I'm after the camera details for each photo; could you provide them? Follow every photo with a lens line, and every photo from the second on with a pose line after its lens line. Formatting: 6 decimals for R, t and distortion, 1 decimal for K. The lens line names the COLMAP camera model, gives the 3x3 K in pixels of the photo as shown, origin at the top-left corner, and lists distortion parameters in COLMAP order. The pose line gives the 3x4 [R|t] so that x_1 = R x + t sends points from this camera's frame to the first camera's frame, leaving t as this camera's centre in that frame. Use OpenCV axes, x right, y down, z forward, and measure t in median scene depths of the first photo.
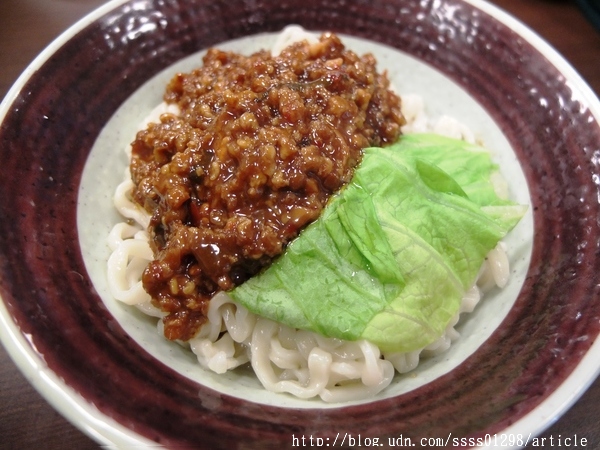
lens RADIAL K [[456.9, 0, 300.0], [0, 456.9, 225.0], [0, 0, 1]] dist [-0.085543, 0.000175]
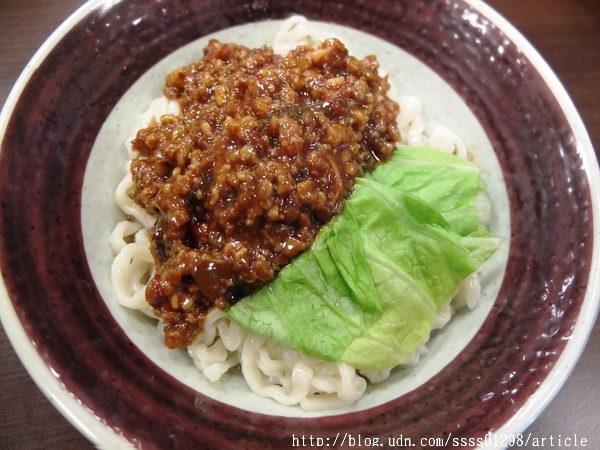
lens RADIAL K [[456.9, 0, 300.0], [0, 456.9, 225.0], [0, 0, 1]] dist [-0.085543, 0.000175]
pose [[0.998026, 0.058396, 0.023130, -0.009108], [-0.061381, 0.984885, 0.161970, -0.234919], [-0.013322, -0.163070, 0.986525, -0.055151]]
